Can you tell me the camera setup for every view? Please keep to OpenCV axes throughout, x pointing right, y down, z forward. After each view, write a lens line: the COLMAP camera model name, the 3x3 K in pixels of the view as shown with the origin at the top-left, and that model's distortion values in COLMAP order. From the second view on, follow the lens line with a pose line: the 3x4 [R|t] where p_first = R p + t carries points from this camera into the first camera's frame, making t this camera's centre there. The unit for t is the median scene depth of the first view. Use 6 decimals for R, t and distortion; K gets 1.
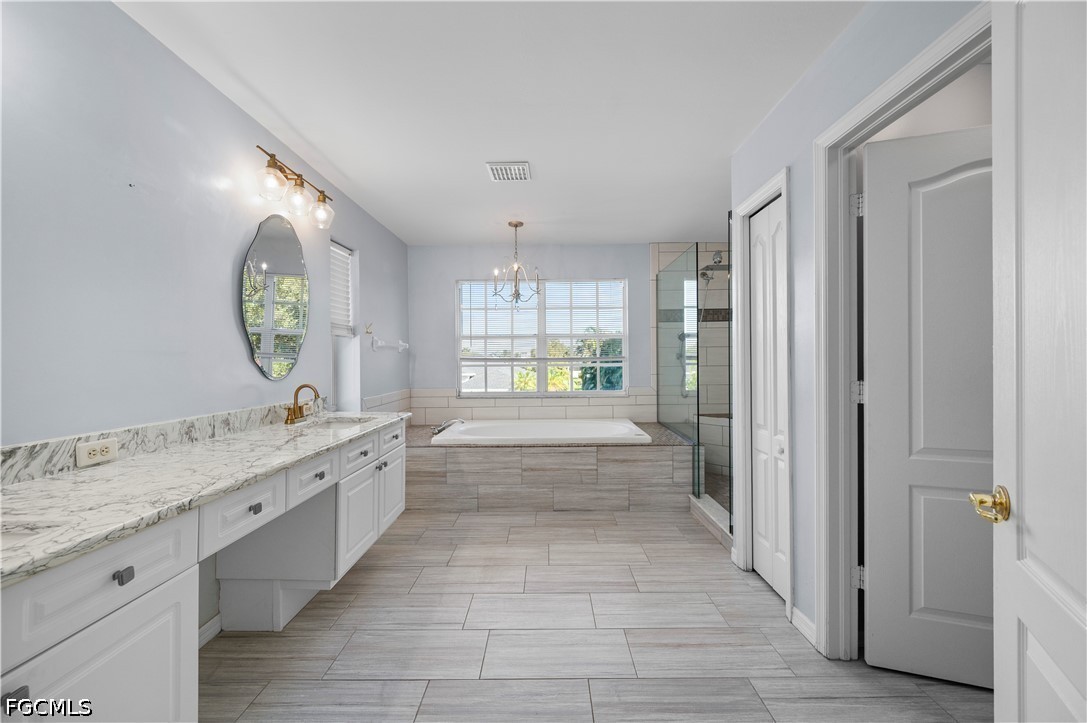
lens RADIAL K [[429.7, 0, 541.6], [0, 429.7, 364.1], [0, 0, 1]] dist [-0.000809, -0.000037]
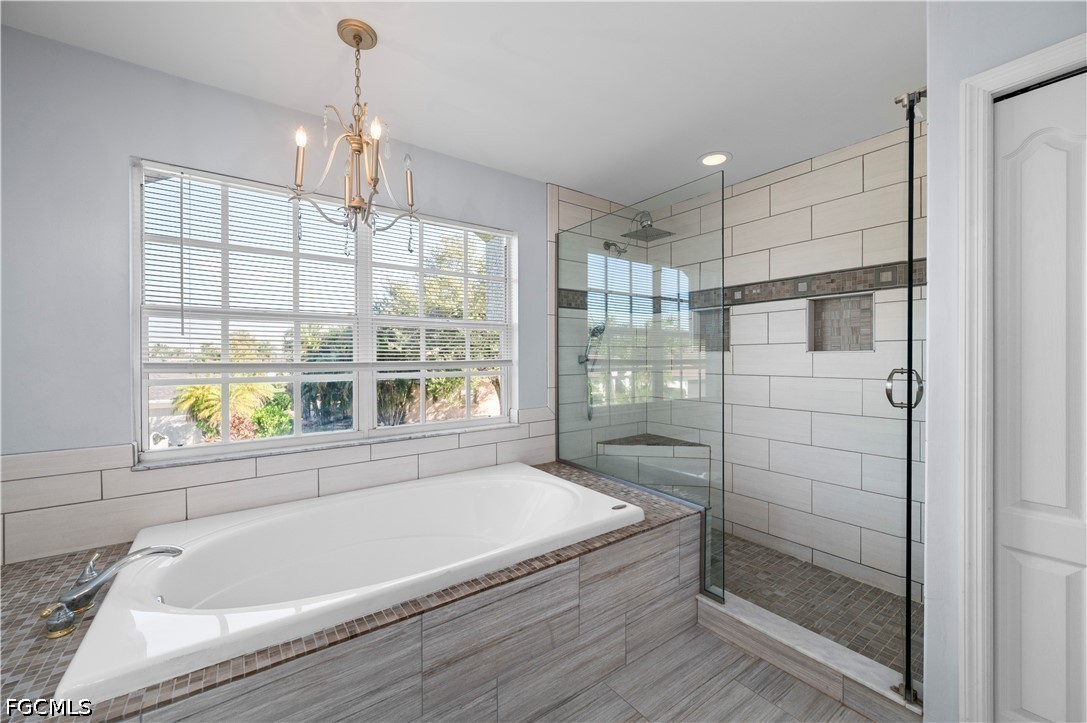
lens RADIAL K [[430.9, 0, 542.5], [0, 430.9, 358.1], [0, 0, 1]] dist [-0.000470, 0.000048]
pose [[0.797404, 0.004488, 0.603429, -0.188130], [0.001696, 0.999952, -0.009678, -0.019554], [-0.603443, 0.008741, 0.797358, 0.650387]]
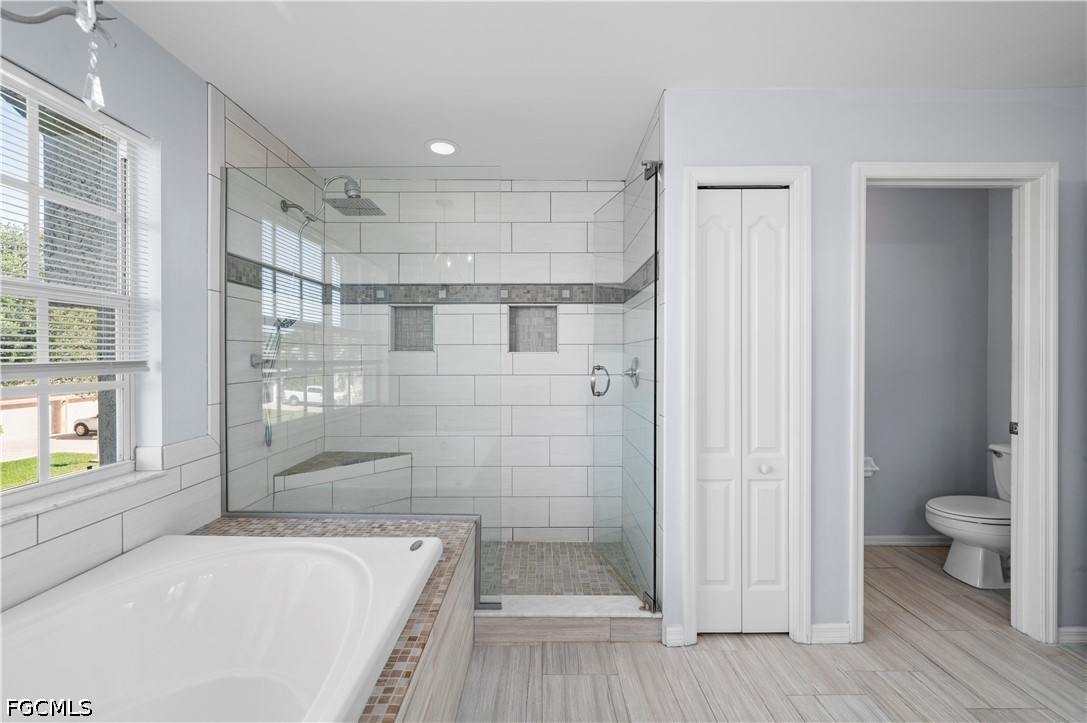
lens RADIAL K [[444.3, 0, 542.7], [0, 444.3, 358.7], [0, 0, 1]] dist [0.000180, -0.000009]
pose [[-0.013494, 0.005134, 0.999896, -0.230126], [0.011062, 0.999926, -0.004985, -0.019914], [-0.999848, 0.010994, -0.013550, 0.912721]]
